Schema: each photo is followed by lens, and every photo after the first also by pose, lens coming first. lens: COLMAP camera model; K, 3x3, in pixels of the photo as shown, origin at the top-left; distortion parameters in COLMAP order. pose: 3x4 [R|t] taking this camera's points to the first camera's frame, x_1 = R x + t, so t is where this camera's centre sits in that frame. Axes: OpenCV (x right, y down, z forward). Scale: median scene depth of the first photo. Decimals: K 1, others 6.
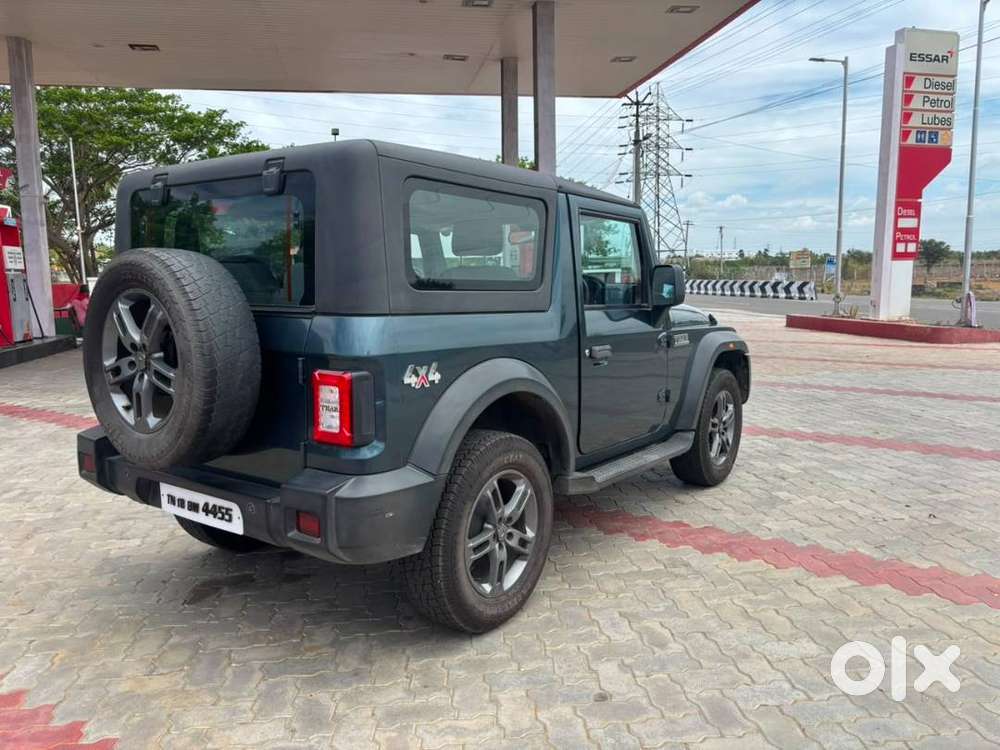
lens RADIAL K [[757.8, 0, 503.8], [0, 757.8, 374.3], [0, 0, 1]] dist [0.041544, -0.046819]
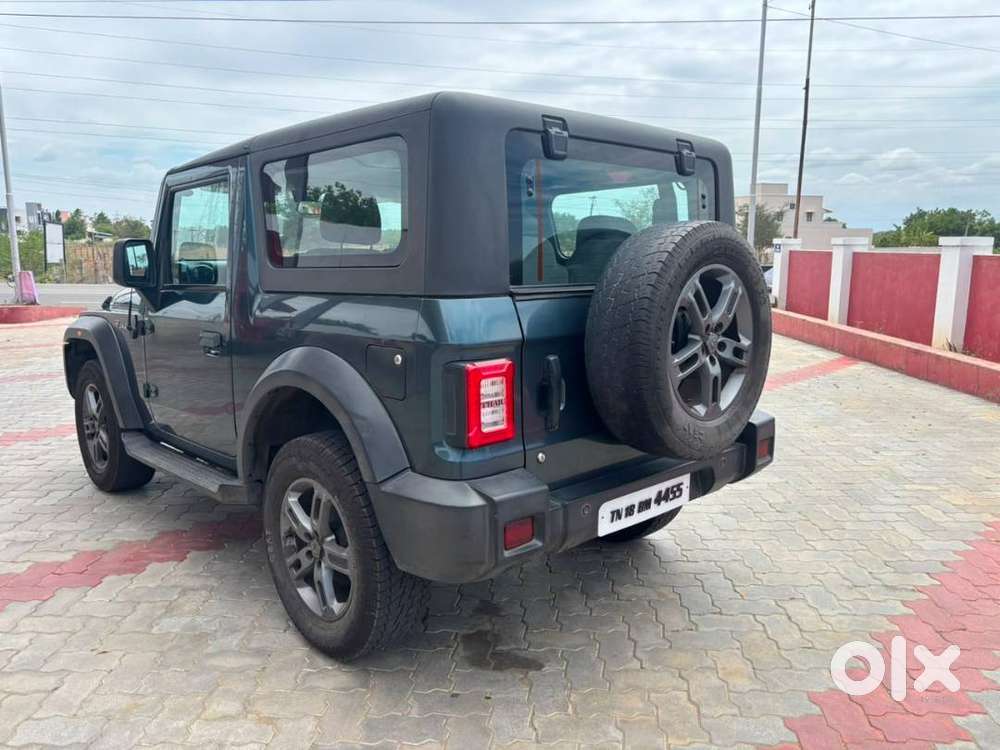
lens RADIAL K [[757.5, 0, 503.3], [0, 757.5, 373.0], [0, 0, 1]] dist [0.045968, -0.053829]
pose [[0.191788, -0.149079, 0.970048, -1.089854], [0.125304, 0.984027, 0.126453, -0.099022], [-0.973404, 0.097299, 0.207405, 0.807689]]
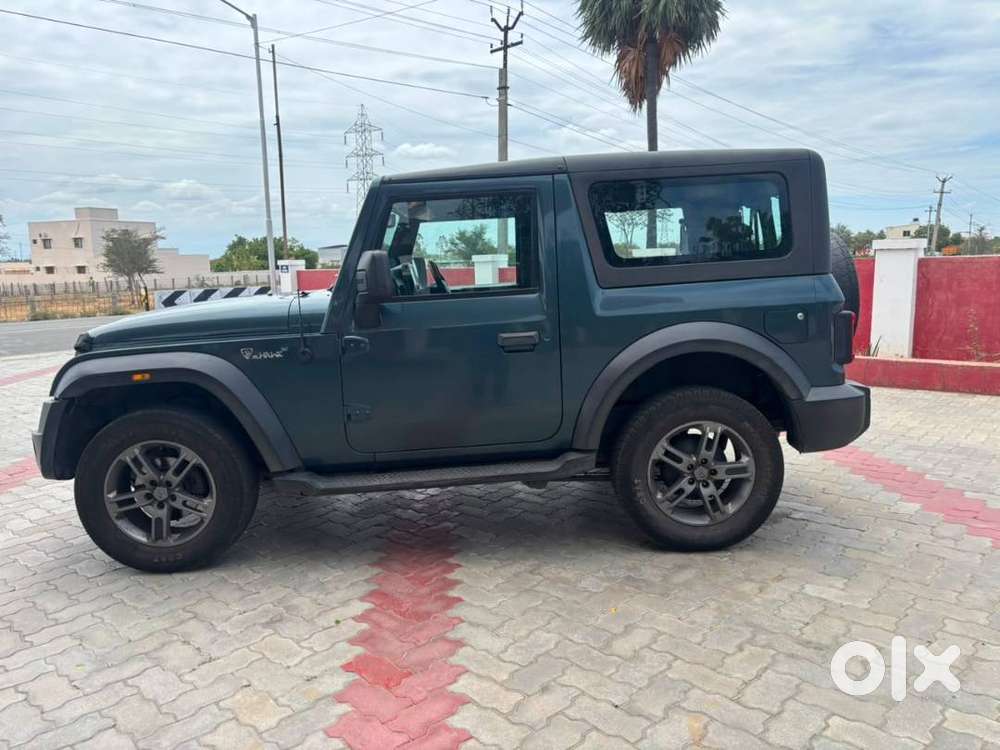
lens RADIAL K [[757.8, 0, 503.8], [0, 757.8, 374.3], [0, 0, 1]] dist [0.041544, -0.046819]
pose [[-0.605335, -0.085309, 0.791386, -1.043958], [0.141191, 0.966965, 0.212233, -0.234264], [-0.783348, 0.240209, -0.573294, 1.929194]]
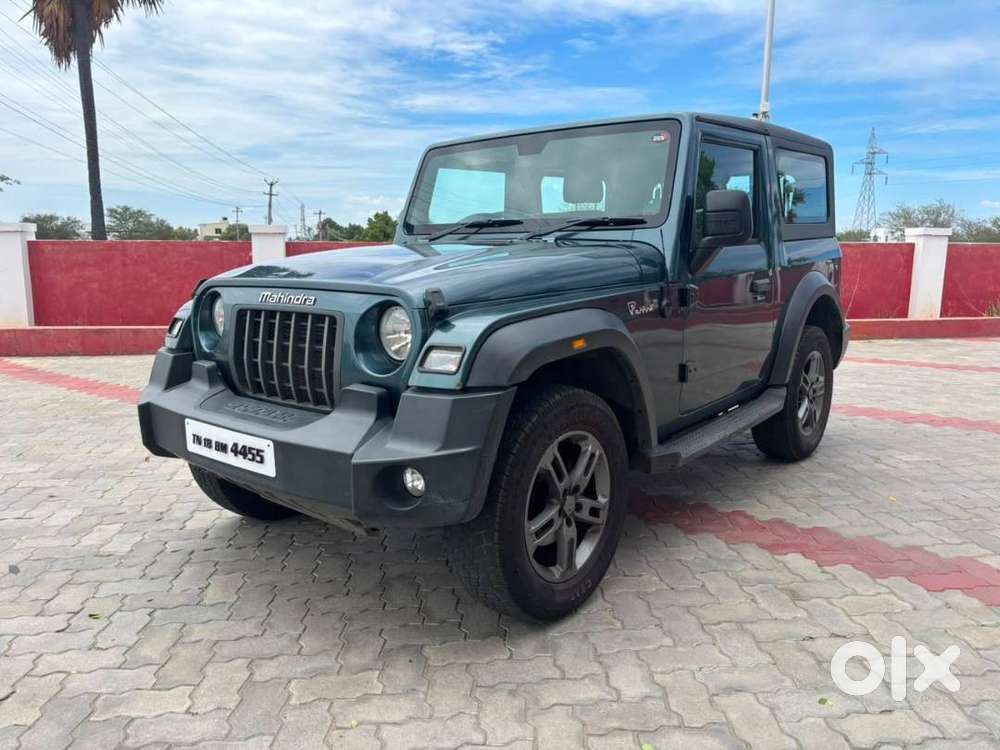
lens RADIAL K [[757.5, 0, 503.3], [0, 757.5, 373.0], [0, 0, 1]] dist [0.045968, -0.053829]
pose [[-0.998178, 0.004832, 0.060137, 0.027878], [0.022116, 0.956705, 0.290218, -0.266448], [-0.056131, 0.291019, -0.955069, 2.404625]]
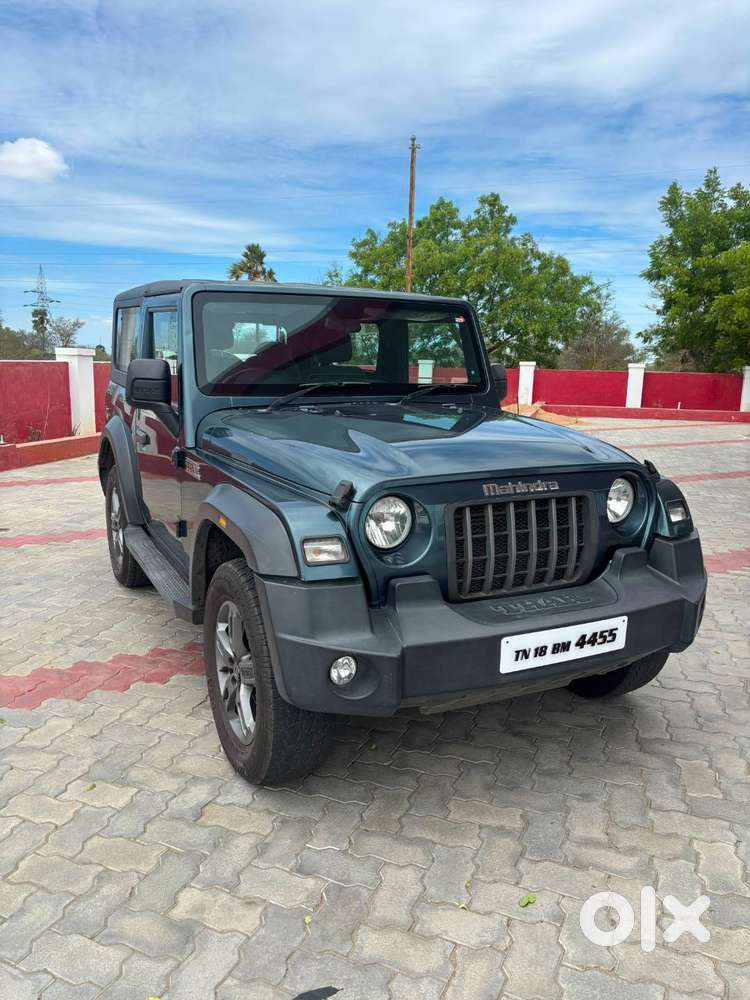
lens RADIAL K [[757.5, 0, 377.1], [0, 757.5, 493.7], [0, 0, 1]] dist [0.045968, -0.053829]
pose [[-0.450611, 0.163451, -0.877630, 1.005830], [-0.132284, 0.960017, 0.246715, -0.283345], [0.882865, 0.227268, -0.410972, 1.859417]]
